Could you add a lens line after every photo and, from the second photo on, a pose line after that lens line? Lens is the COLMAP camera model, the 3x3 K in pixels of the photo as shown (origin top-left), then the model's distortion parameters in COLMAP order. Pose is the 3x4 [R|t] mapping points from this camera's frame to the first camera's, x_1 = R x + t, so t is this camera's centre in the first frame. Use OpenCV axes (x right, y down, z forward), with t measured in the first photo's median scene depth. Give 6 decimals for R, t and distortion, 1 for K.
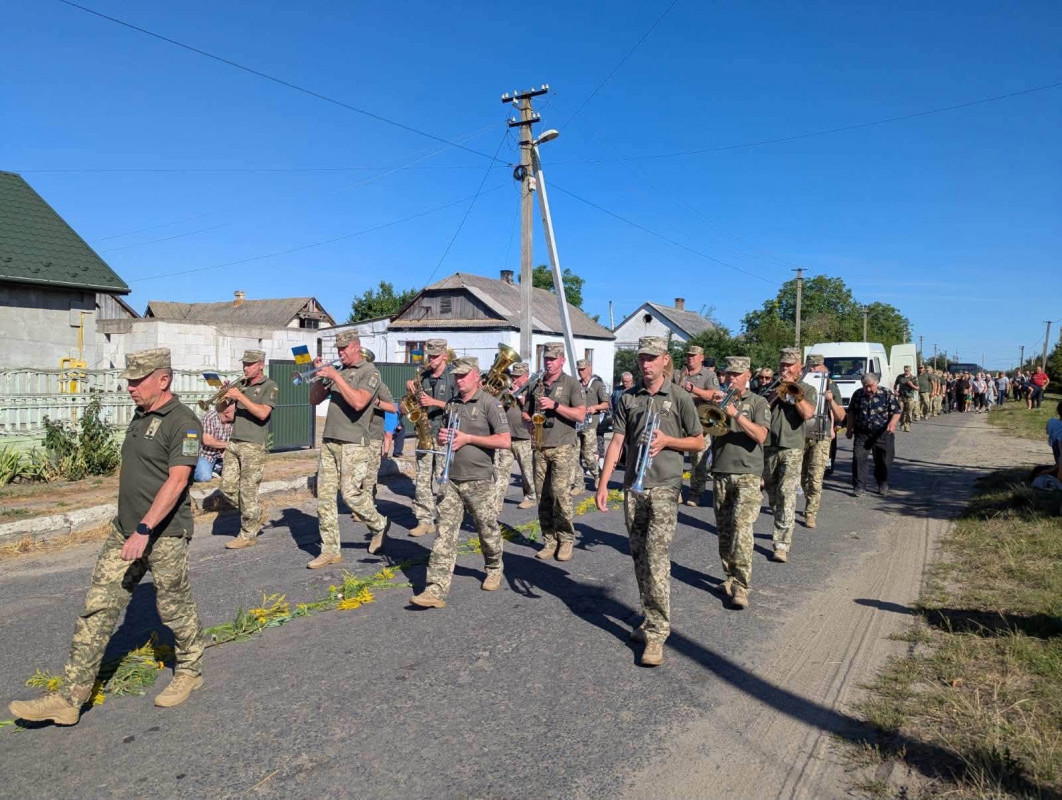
lens RADIAL K [[848.0, 0, 512.8], [0, 848.0, 400.2], [0, 0, 1]] dist [0.093958, -0.133333]
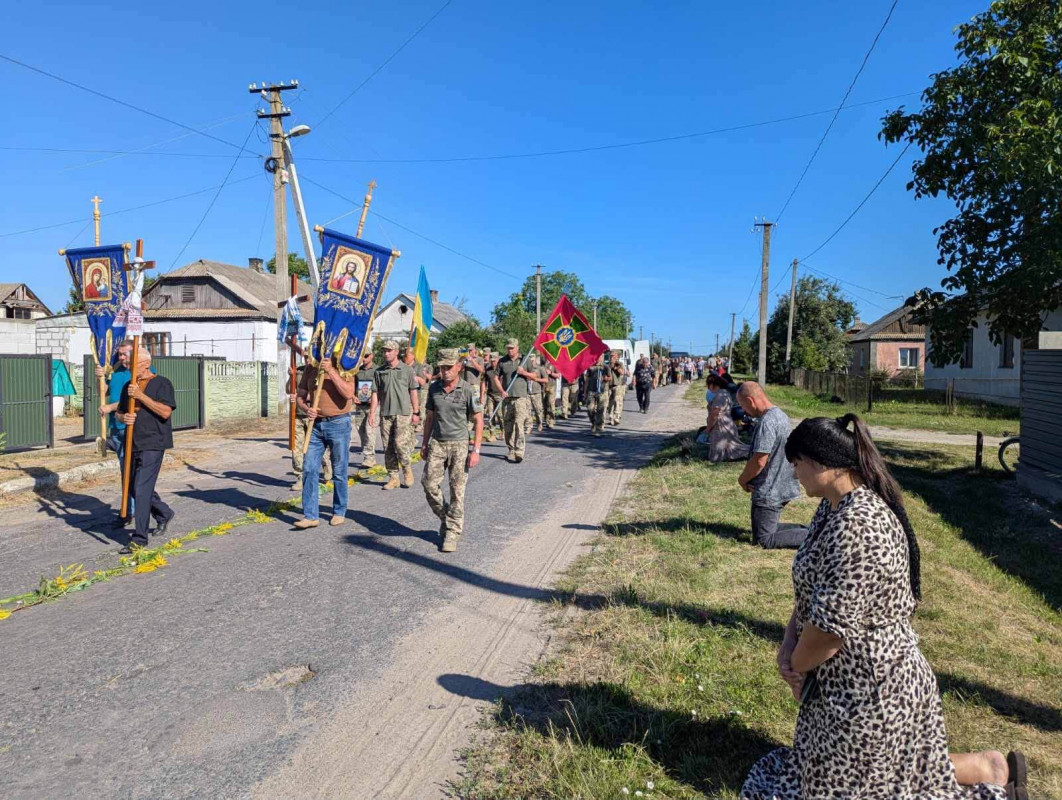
lens RADIAL K [[848.0, 0, 512.8], [0, 848.0, 400.2], [0, 0, 1]] dist [0.093958, -0.133333]
pose [[0.959899, -0.029122, 0.278829, -0.023791], [0.025950, 0.999550, 0.015060, 0.008386], [-0.279142, -0.007221, 0.960223, -0.147733]]
